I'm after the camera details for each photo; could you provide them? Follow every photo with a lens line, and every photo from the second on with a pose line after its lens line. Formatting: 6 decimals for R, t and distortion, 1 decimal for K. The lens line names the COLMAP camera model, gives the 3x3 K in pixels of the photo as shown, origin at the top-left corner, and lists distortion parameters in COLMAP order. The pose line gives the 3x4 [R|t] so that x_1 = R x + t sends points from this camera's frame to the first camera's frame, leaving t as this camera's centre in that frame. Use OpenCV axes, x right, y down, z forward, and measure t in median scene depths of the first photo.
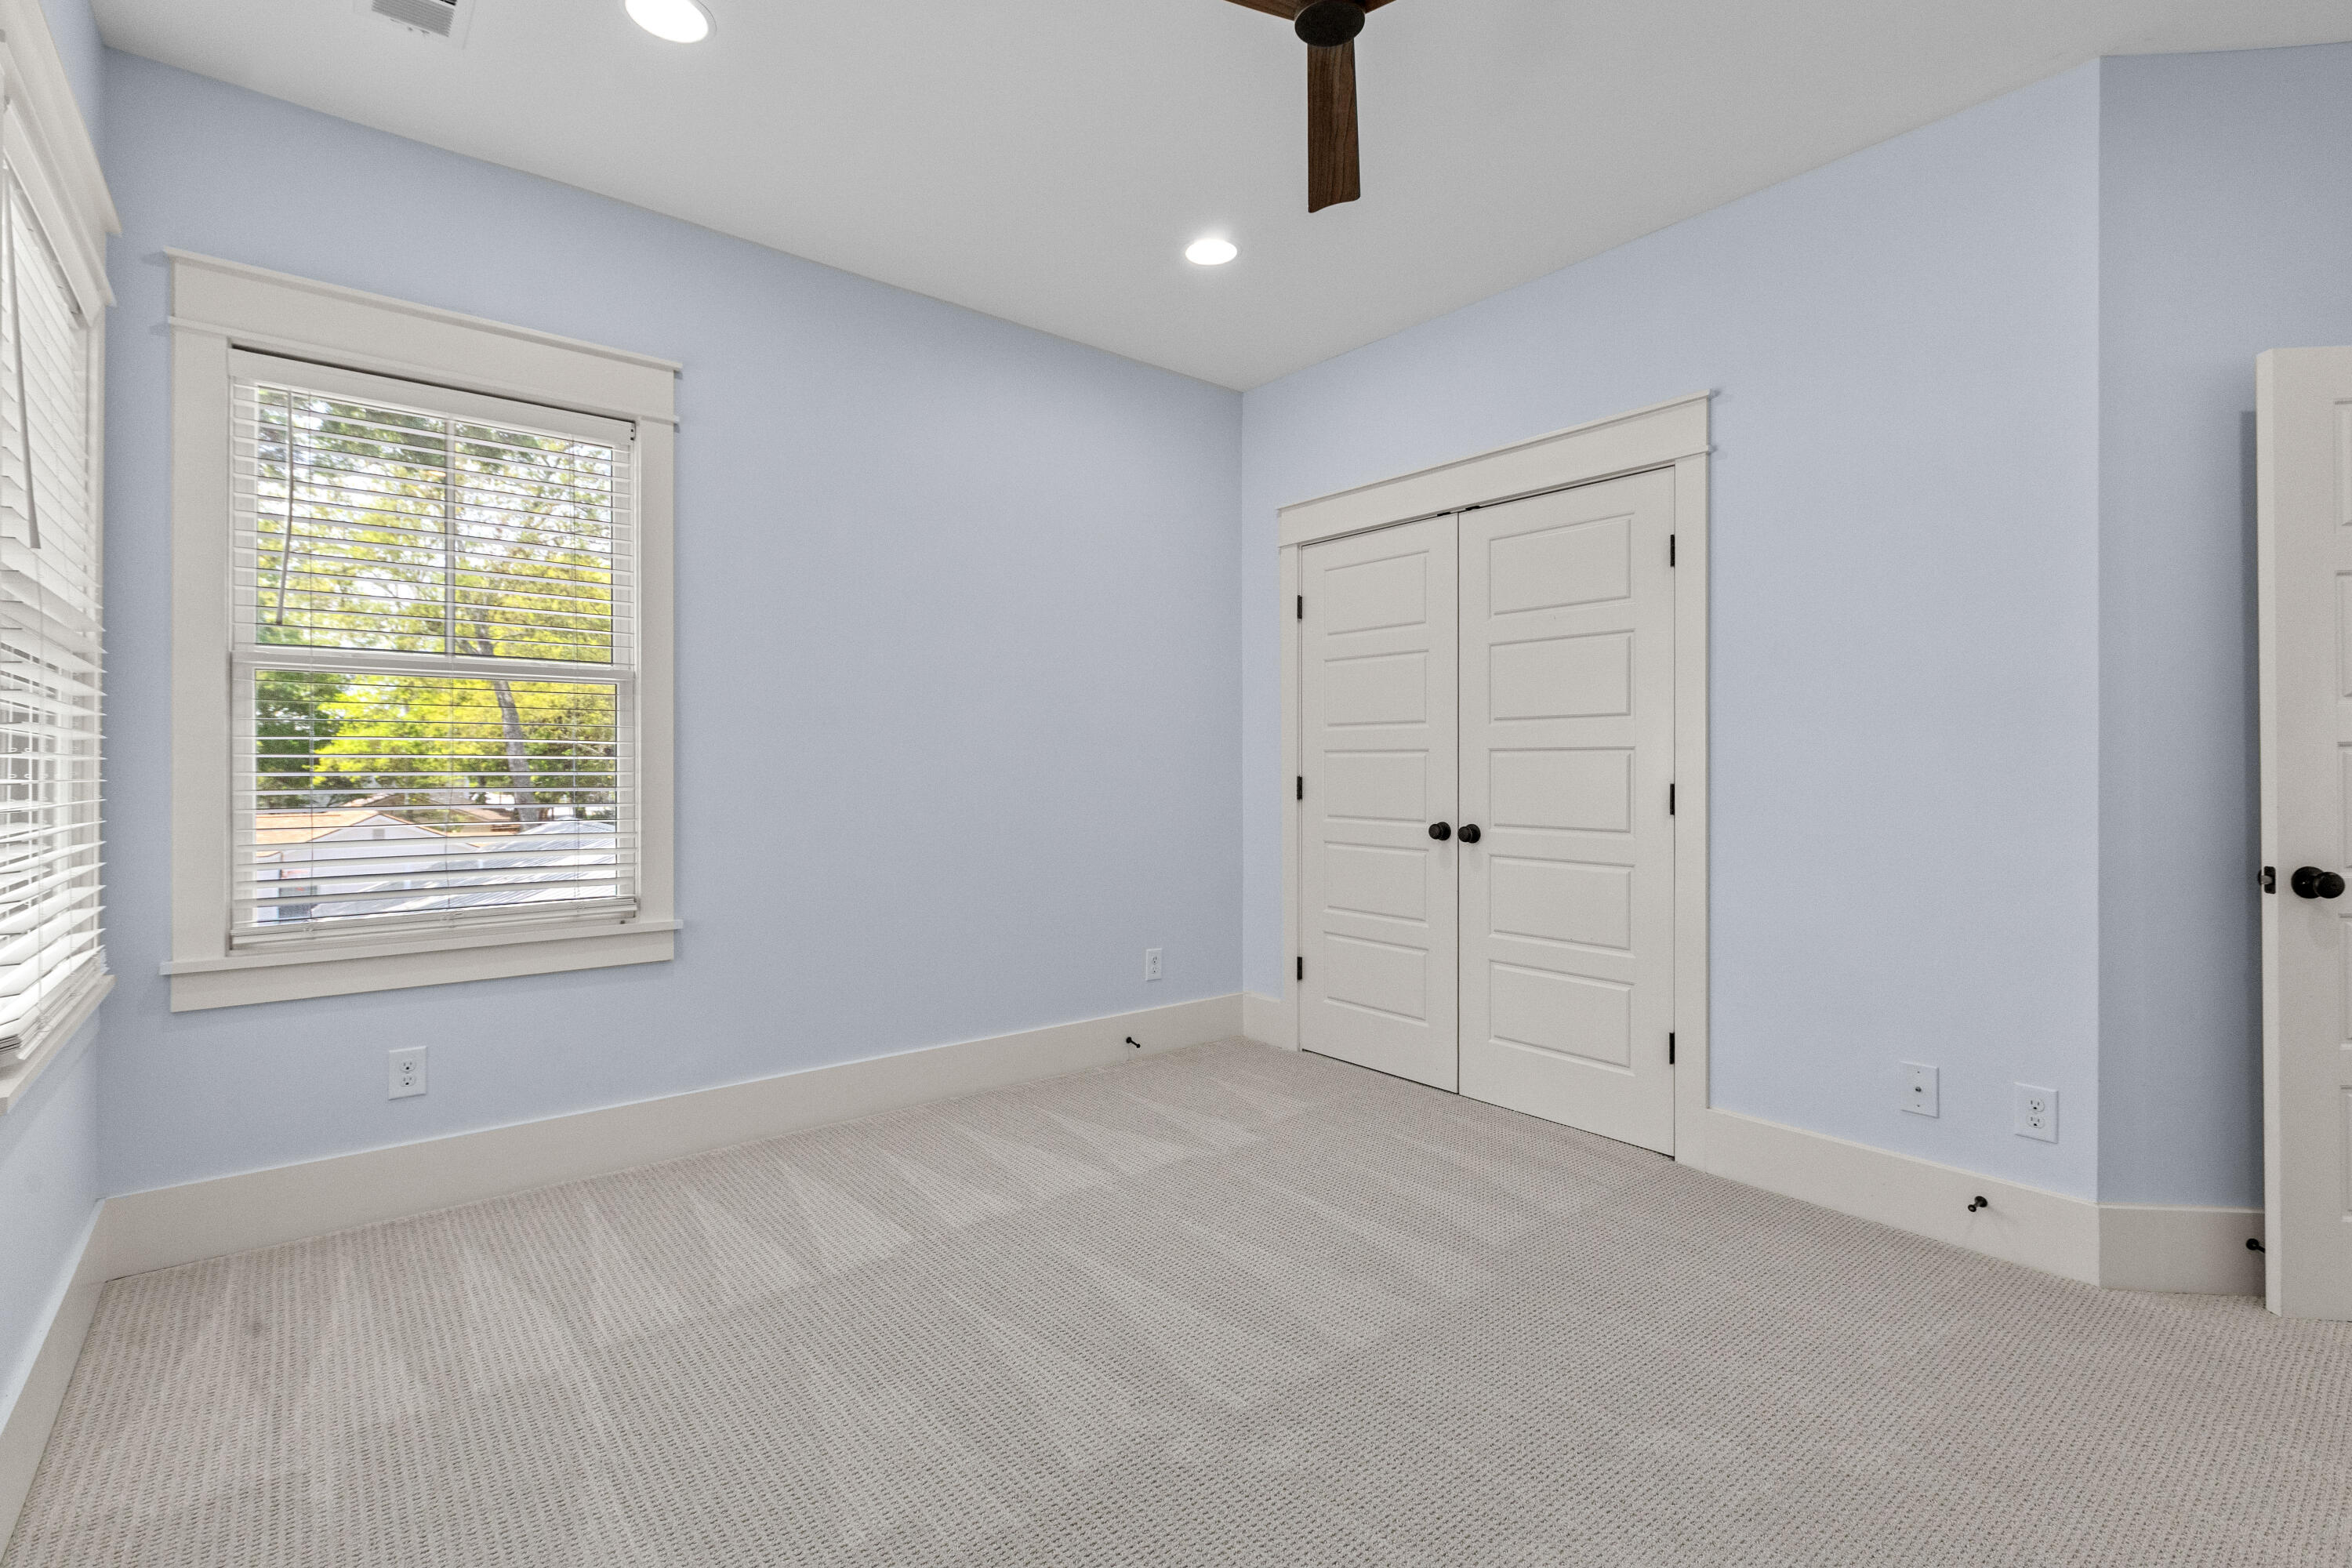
lens RADIAL K [[1061.3, 0, 1172.0], [0, 1061.3, 768.4], [0, 0, 1]] dist [-0.004922, 0.000230]
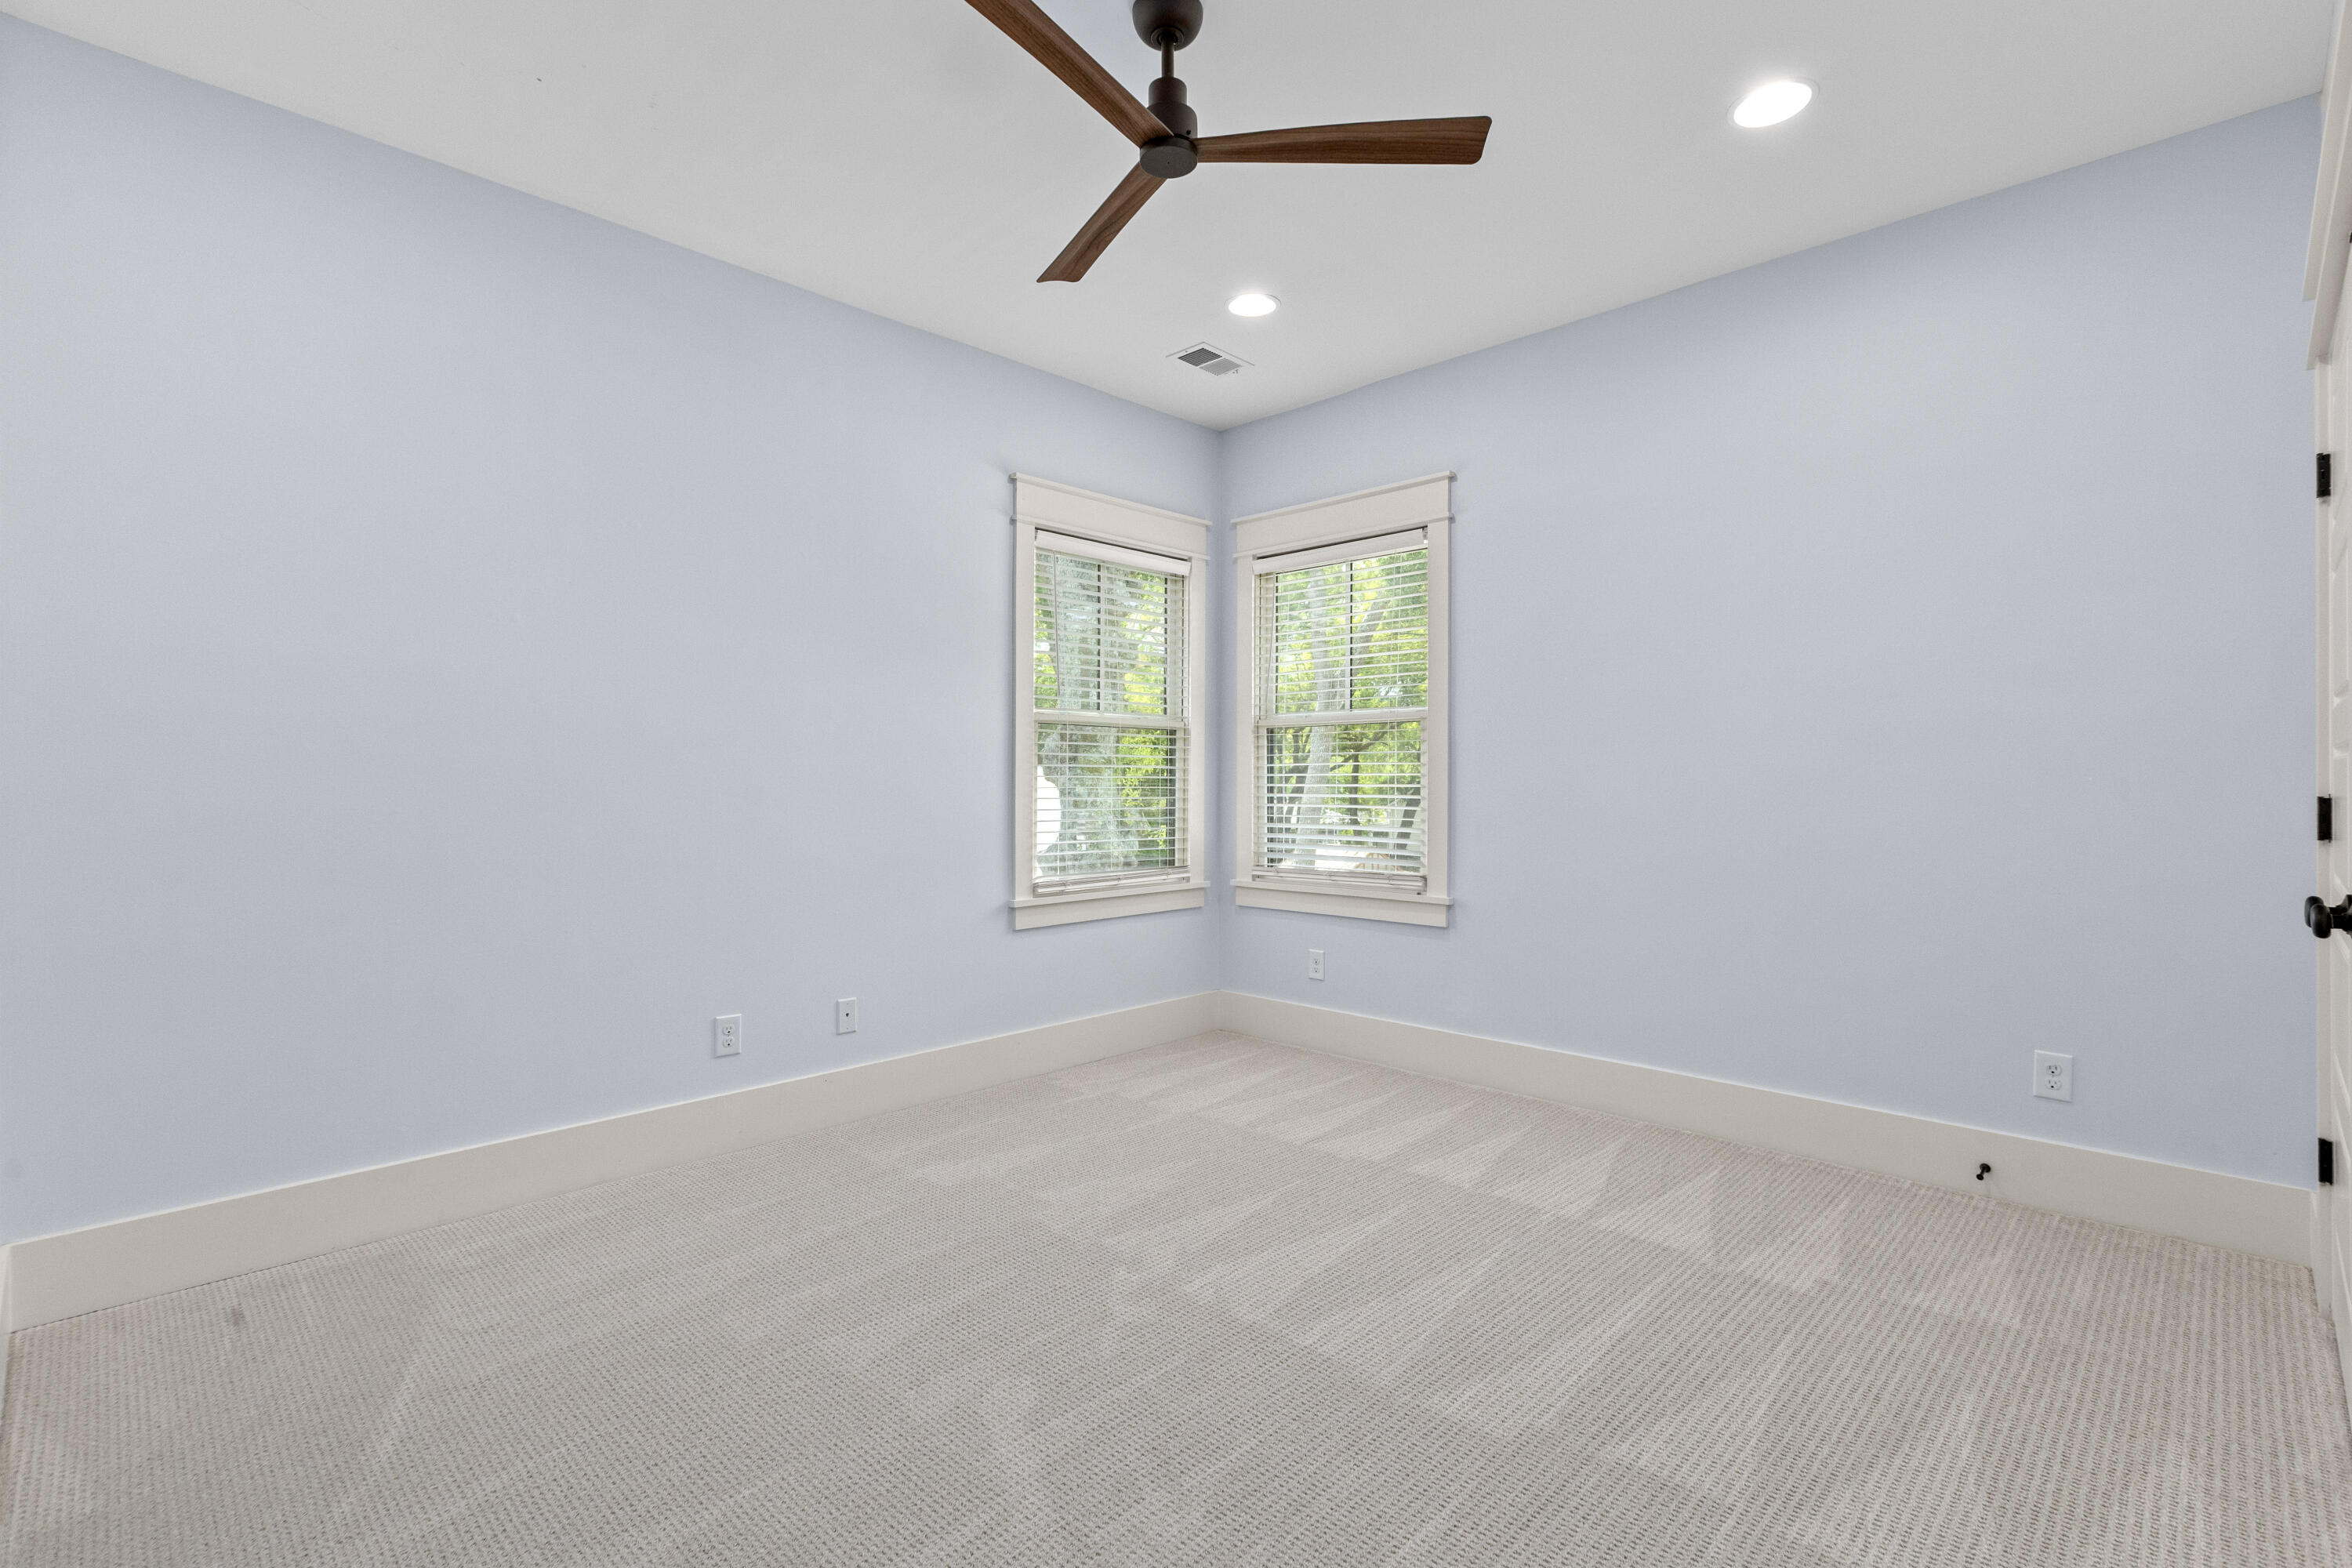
lens RADIAL K [[1061.3, 0, 1167.7], [0, 1061.3, 784.1], [0, 0, 1]] dist [-0.004922, 0.000230]
pose [[0.110512, -0.001870, -0.993873, 0.905707], [-0.001702, 0.999996, -0.002071, 0.007100], [0.993873, 0.001920, 0.110508, 0.584365]]
